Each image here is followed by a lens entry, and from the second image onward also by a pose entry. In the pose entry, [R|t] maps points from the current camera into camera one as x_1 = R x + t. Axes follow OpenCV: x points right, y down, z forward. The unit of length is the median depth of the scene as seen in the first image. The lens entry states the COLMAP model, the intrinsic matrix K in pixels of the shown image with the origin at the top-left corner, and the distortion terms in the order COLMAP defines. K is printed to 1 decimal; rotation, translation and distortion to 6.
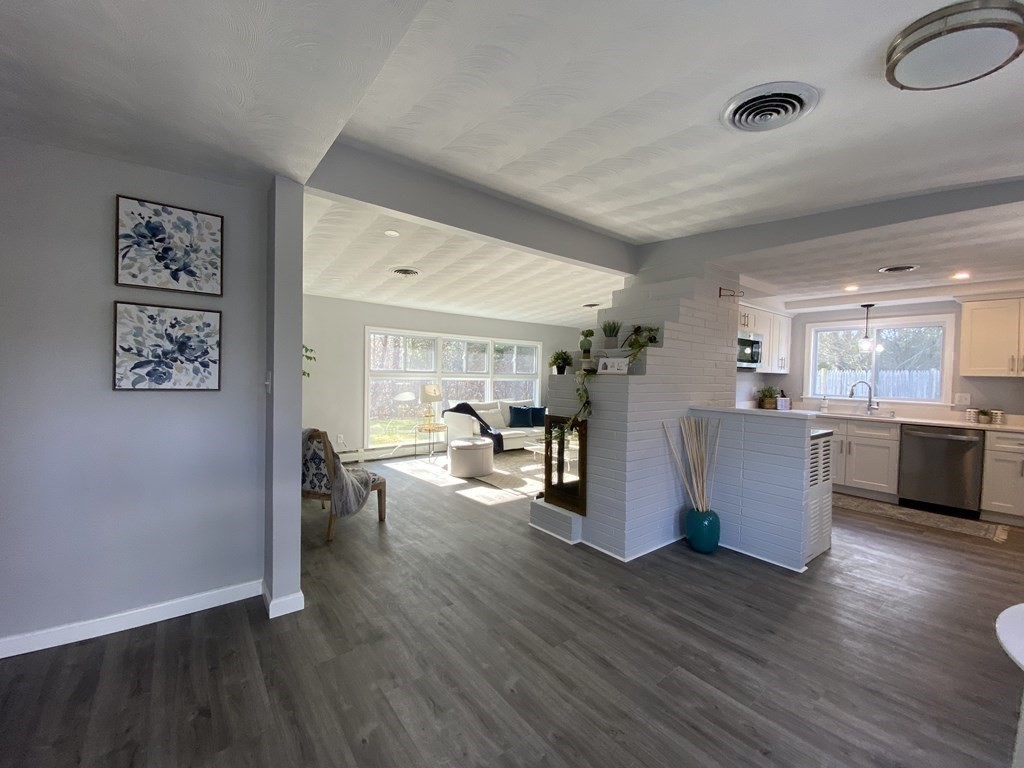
lens RADIAL K [[420.3, 0, 512.0], [0, 420.3, 384.0], [0, 0, 1]] dist [0.013674, -0.016158]
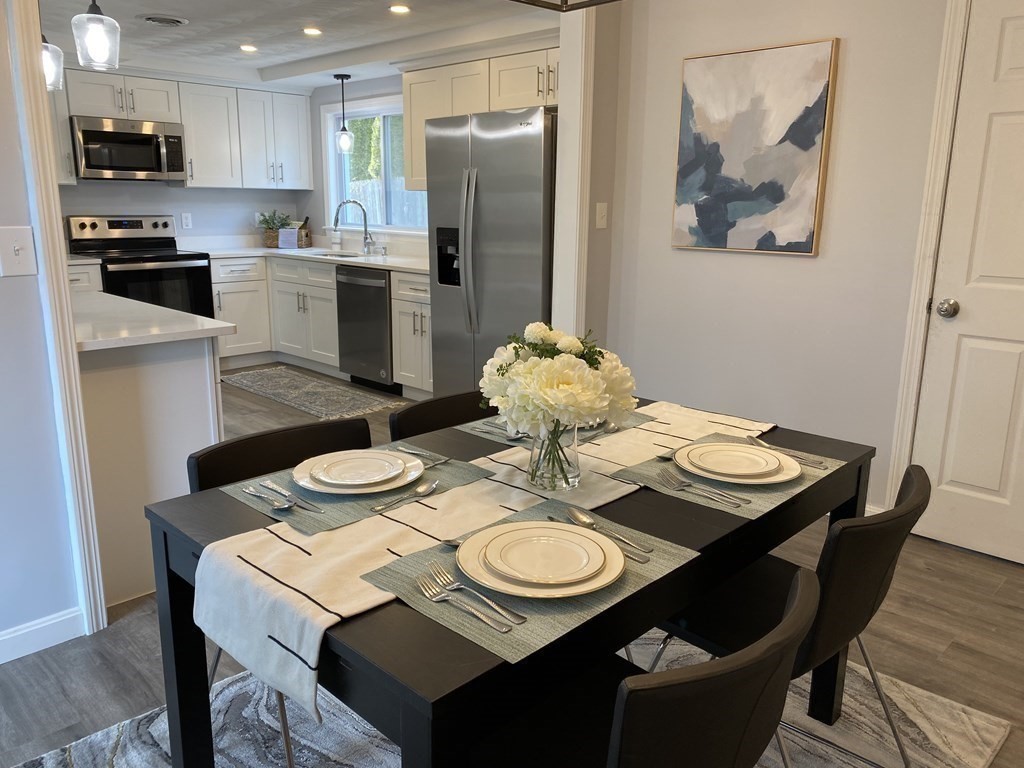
lens RADIAL K [[798.9, 0, 512.0], [0, 798.9, 384.0], [0, 0, 1]] dist [0.129944, -0.271904]
pose [[0.994784, -0.032282, 0.096756, 1.005202], [0.012091, 0.979228, 0.202402, 0.022856], [-0.101281, -0.200177, 0.974511, -0.309235]]
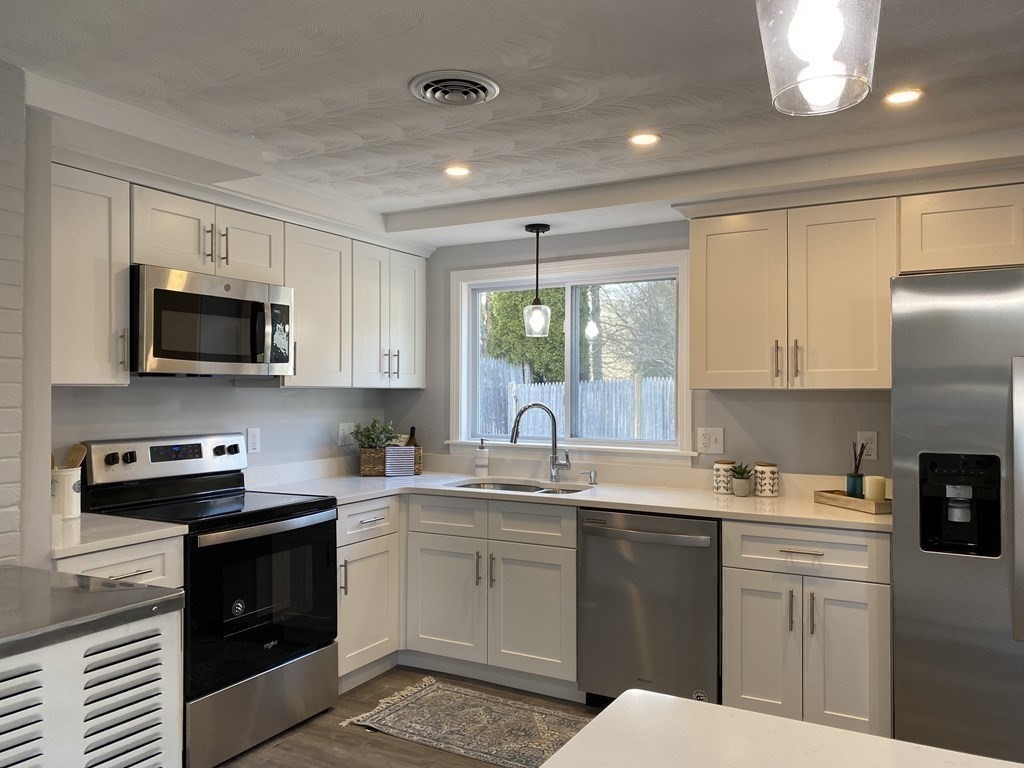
lens RADIAL K [[779.2, 0, 512.0], [0, 779.2, 384.0], [0, 0, 1]] dist [0.047911, -0.059798]
pose [[0.930509, -0.015639, 0.365936, 0.549531], [0.025951, 0.999392, -0.023278, -0.009485], [-0.365349, 0.031157, 0.930349, 0.286959]]
